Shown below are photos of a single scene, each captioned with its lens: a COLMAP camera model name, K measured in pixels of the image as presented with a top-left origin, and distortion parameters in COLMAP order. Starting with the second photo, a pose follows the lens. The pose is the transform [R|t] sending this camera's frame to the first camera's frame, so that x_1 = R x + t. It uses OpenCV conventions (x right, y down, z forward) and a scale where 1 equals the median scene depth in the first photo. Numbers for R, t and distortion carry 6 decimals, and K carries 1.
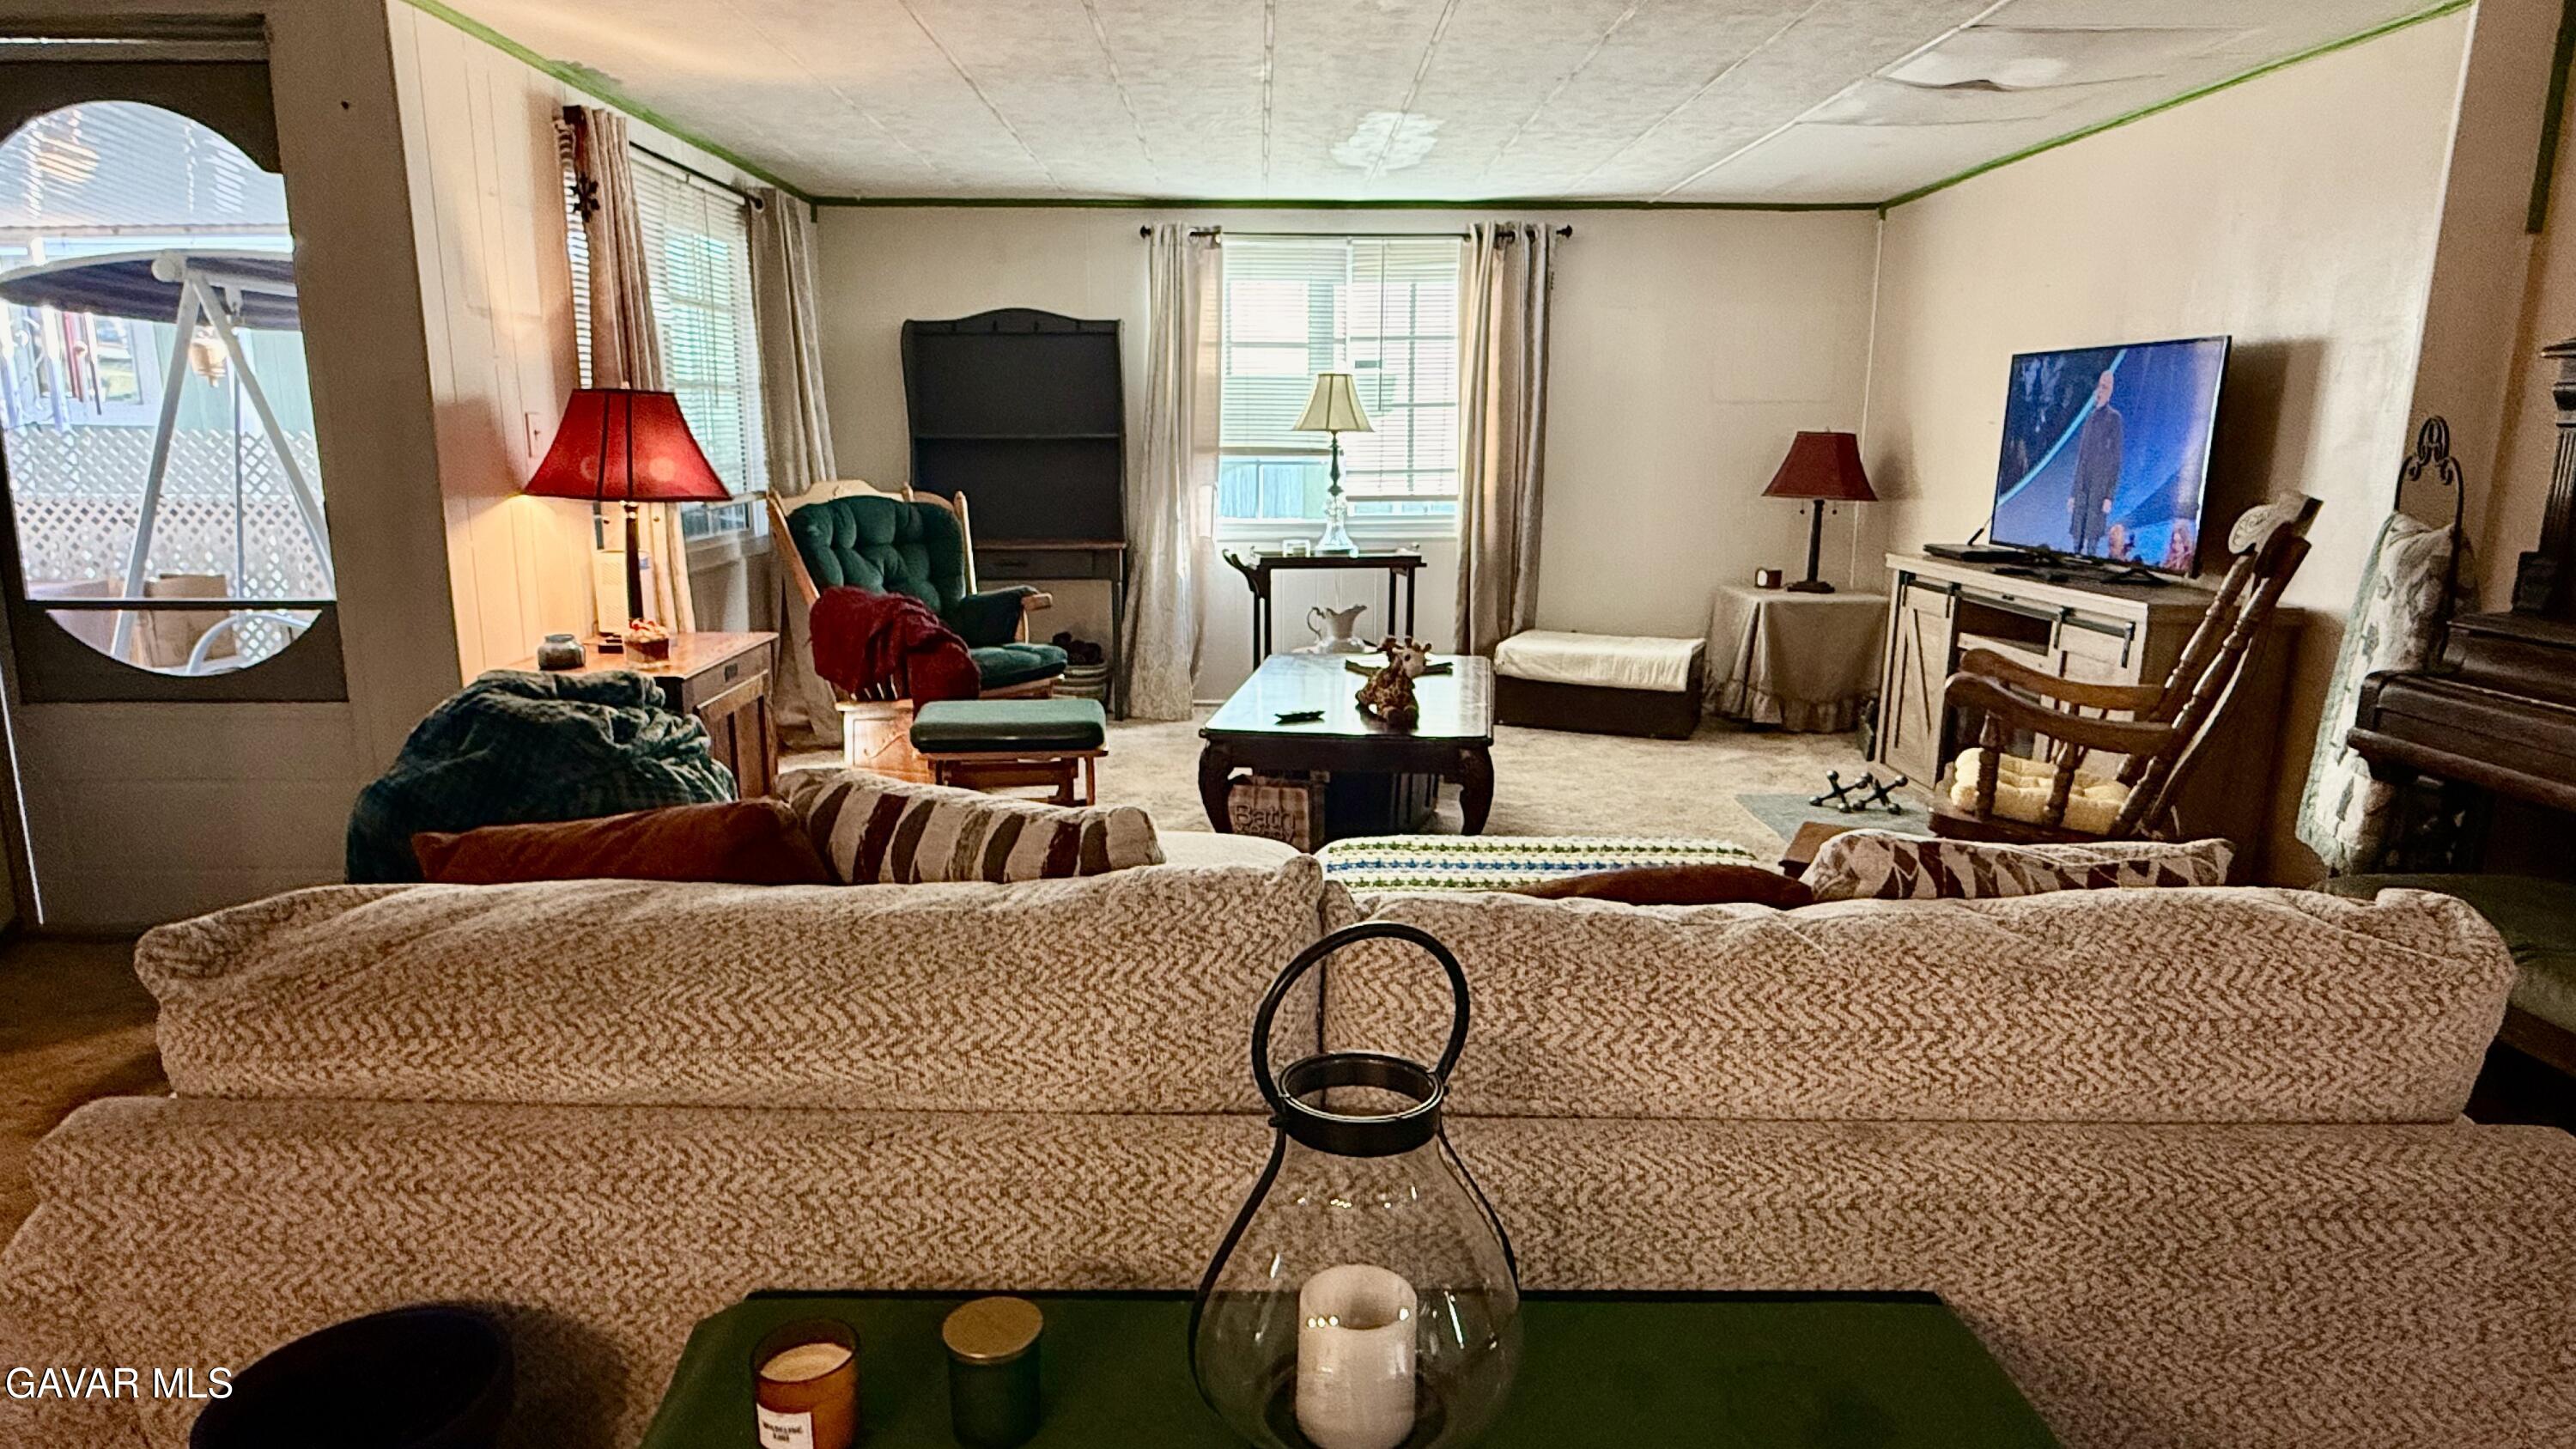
lens RADIAL K [[1447.0, 0, 1271.7], [0, 1447.0, 730.0], [0, 0, 1]] dist [0.000521, 0.000326]
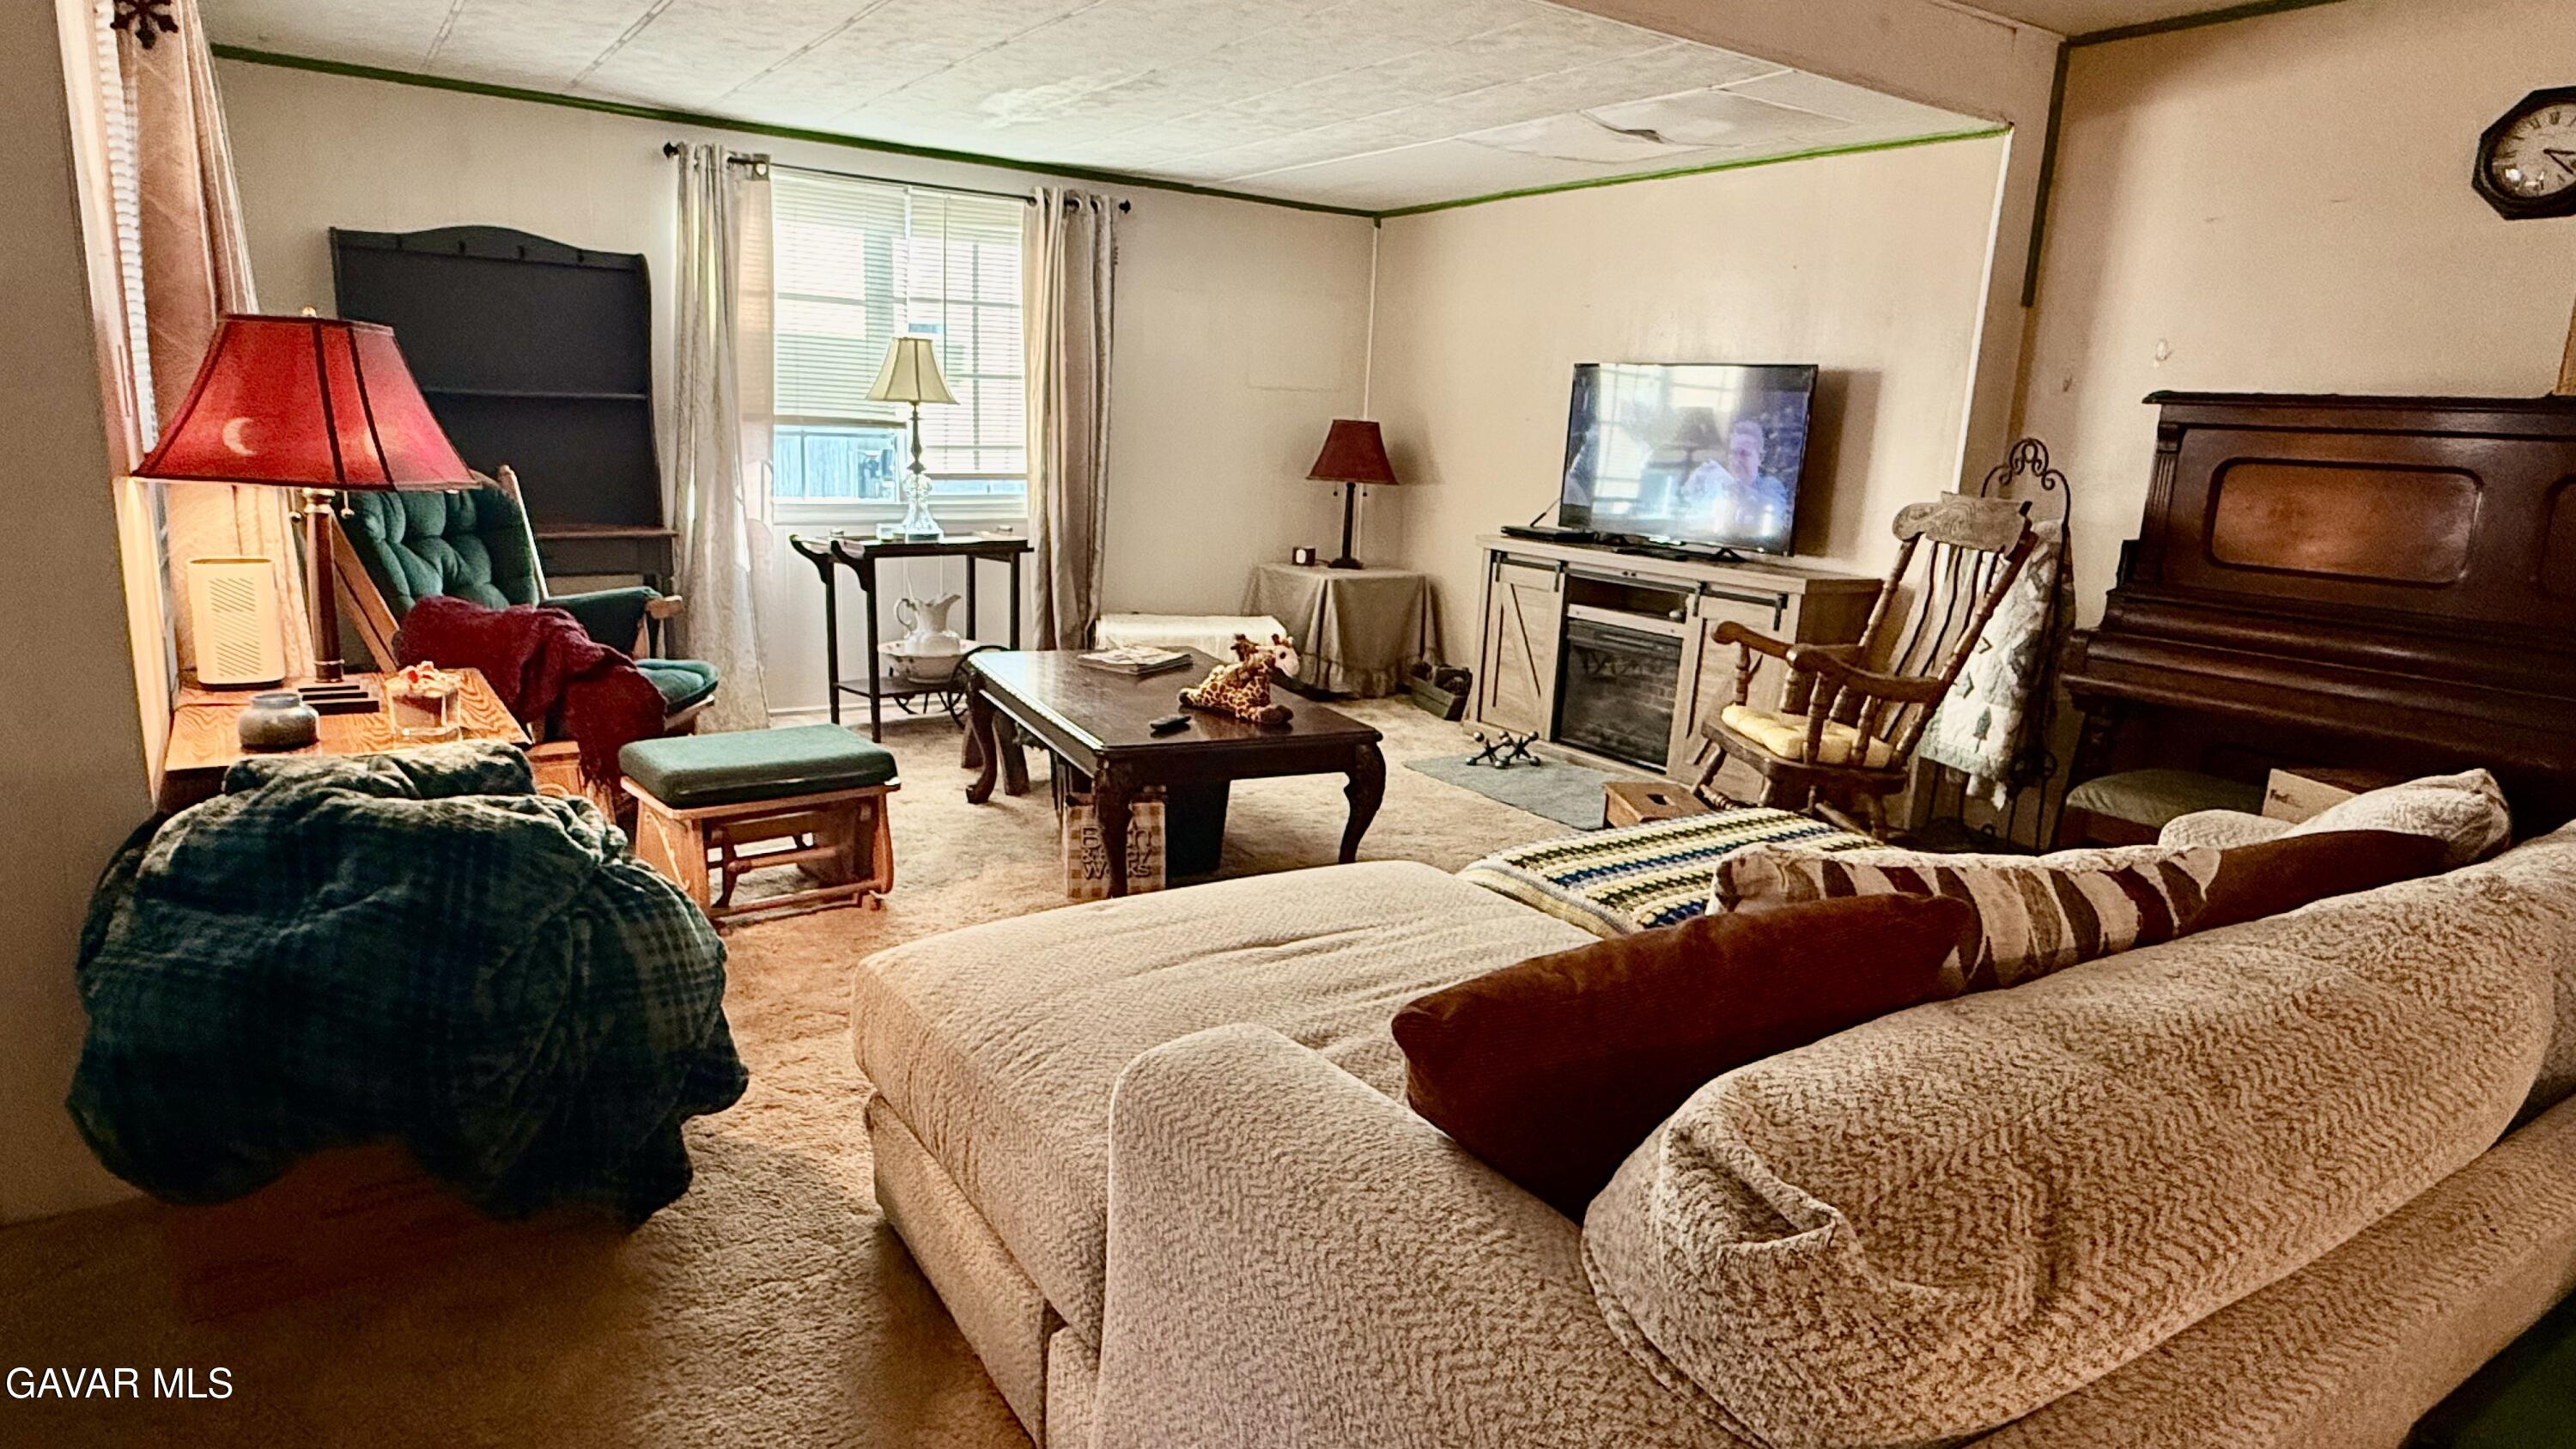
lens RADIAL K [[1449.1, 0, 1276.3], [0, 1449.1, 726.2], [0, 0, 1]] dist [-0.003497, 0.000456]
pose [[0.834733, -0.082899, 0.544379, -0.275458], [0.071510, 0.996551, 0.042106, -0.027485], [-0.545992, 0.003782, 0.837782, 0.123195]]
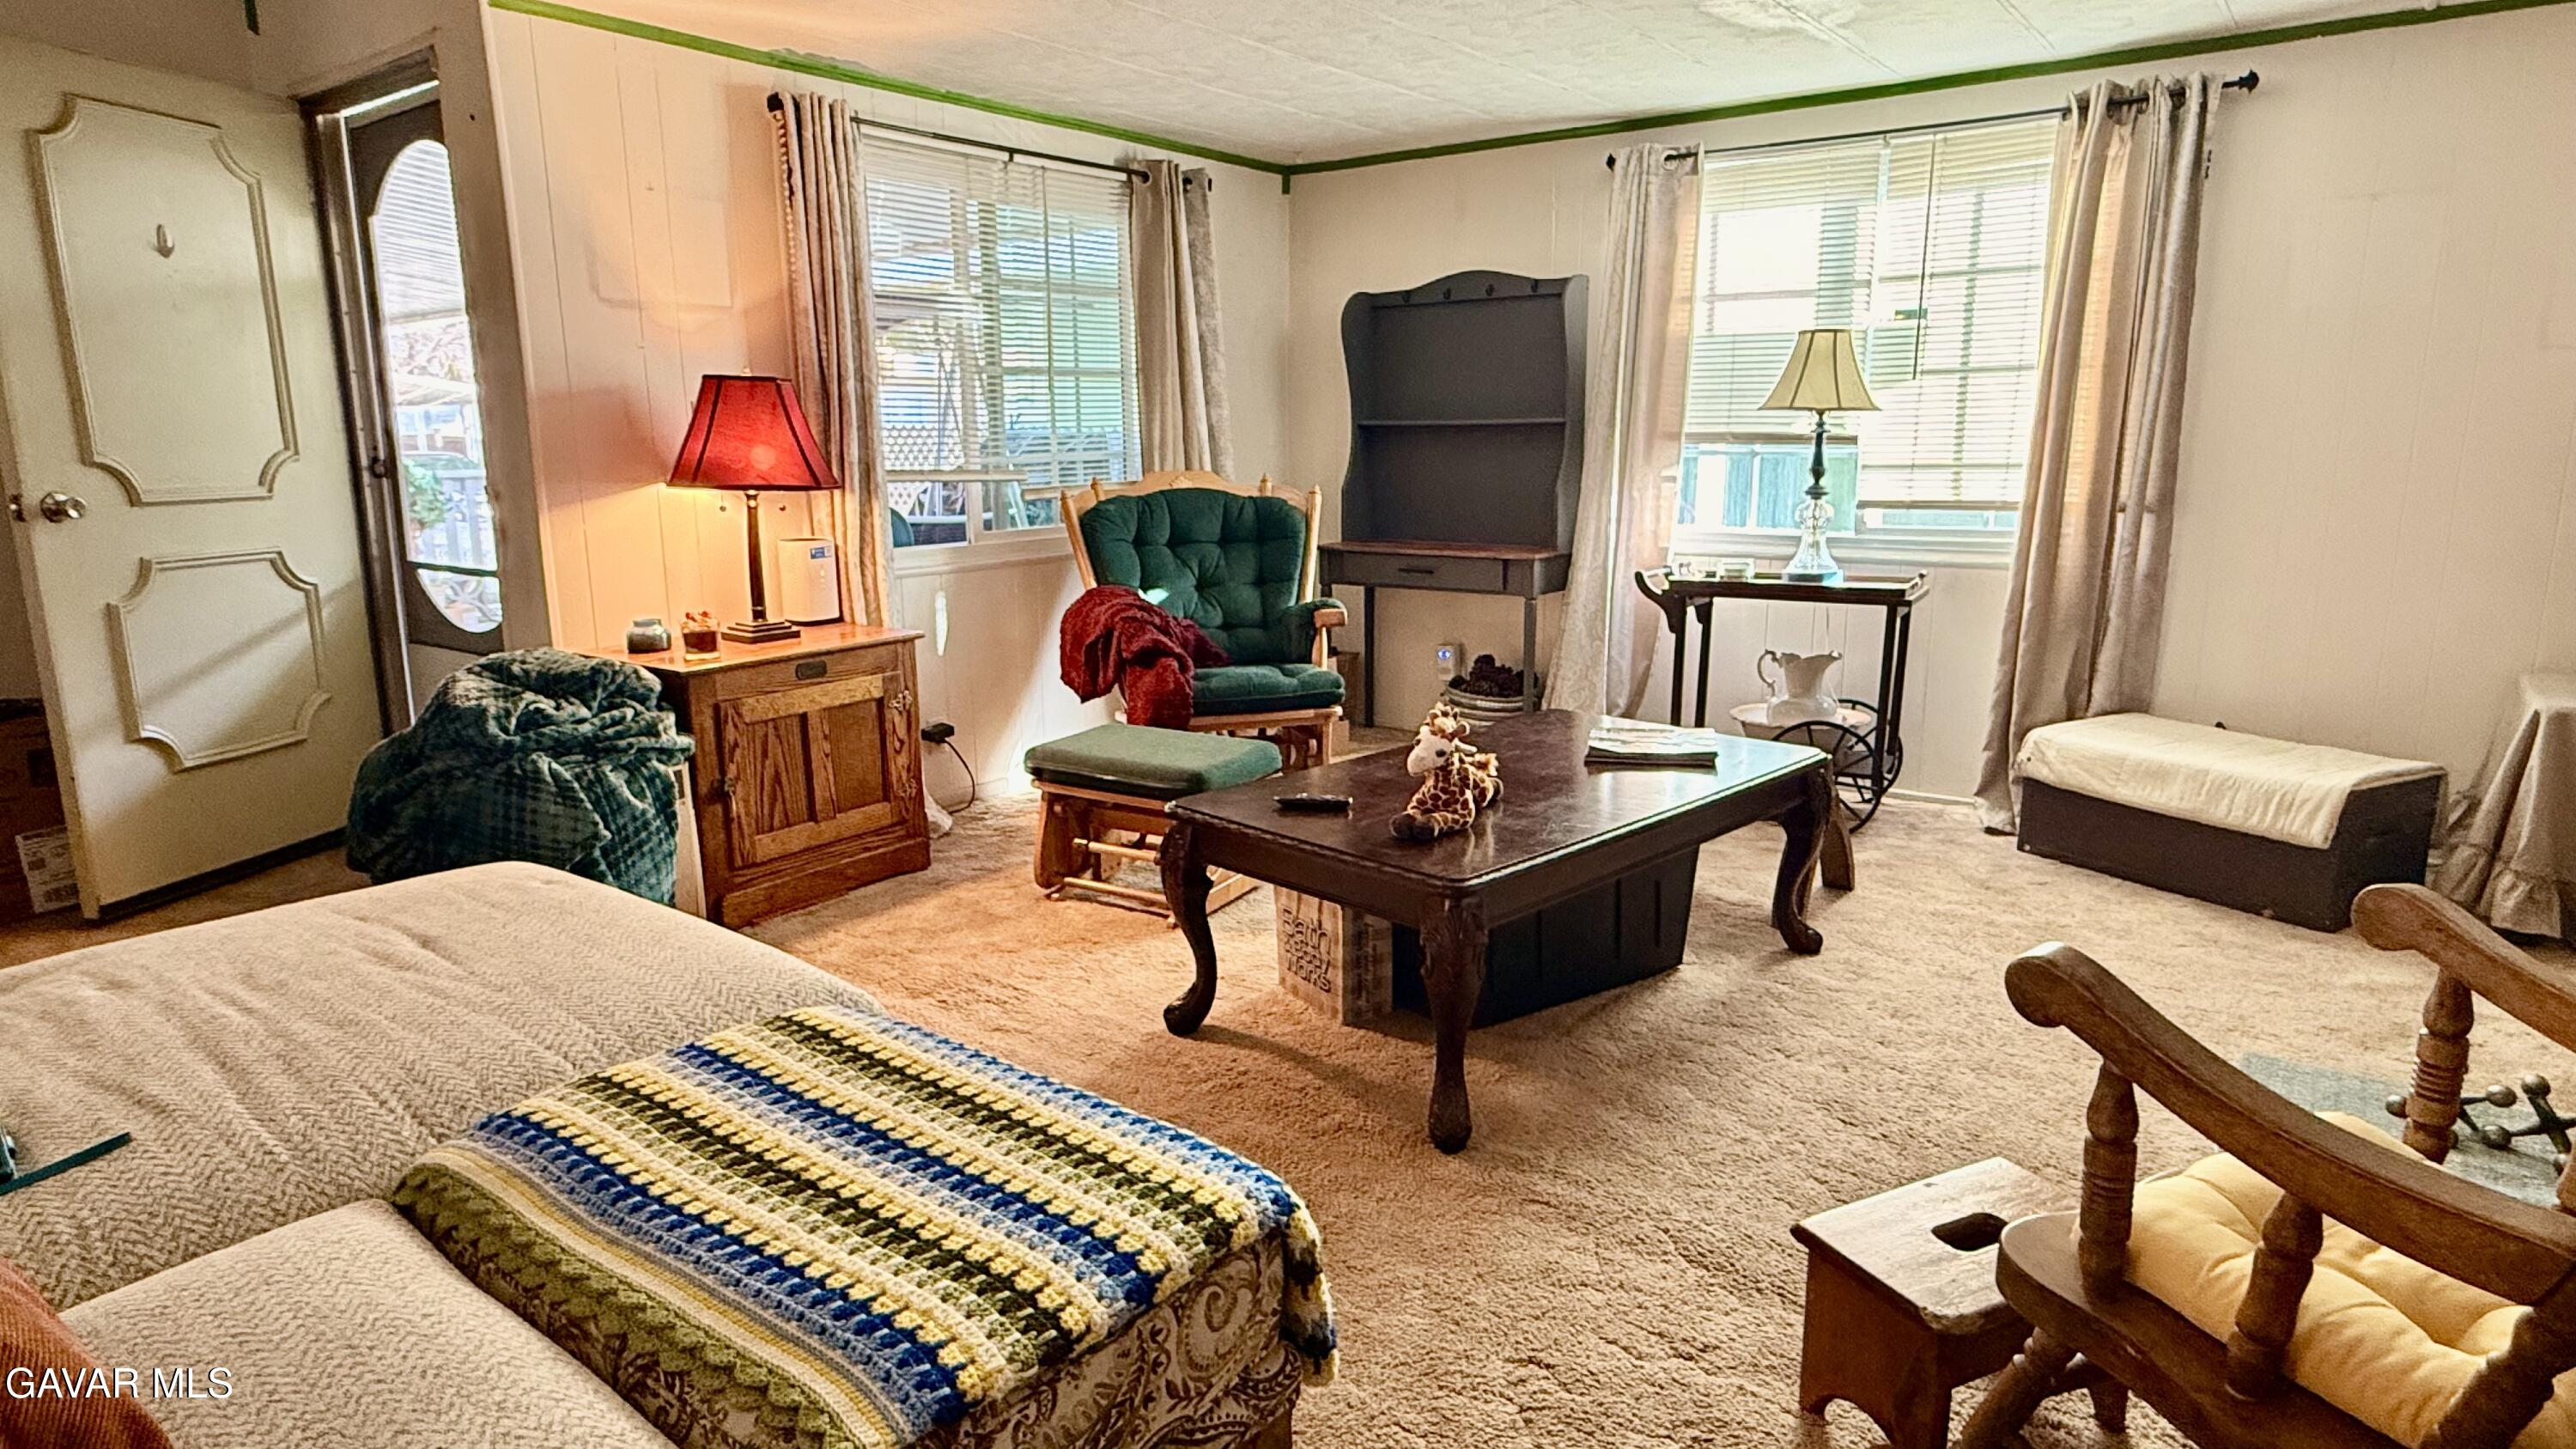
lens RADIAL K [[1449.1, 0, 1276.3], [0, 1449.1, 726.2], [0, 0, 1]] dist [-0.003497, 0.000456]
pose [[0.791524, 0.115681, -0.600090, 0.279199], [-0.114270, 0.992619, 0.040628, -0.048616], [0.600360, 0.036414, 0.798900, 0.266962]]
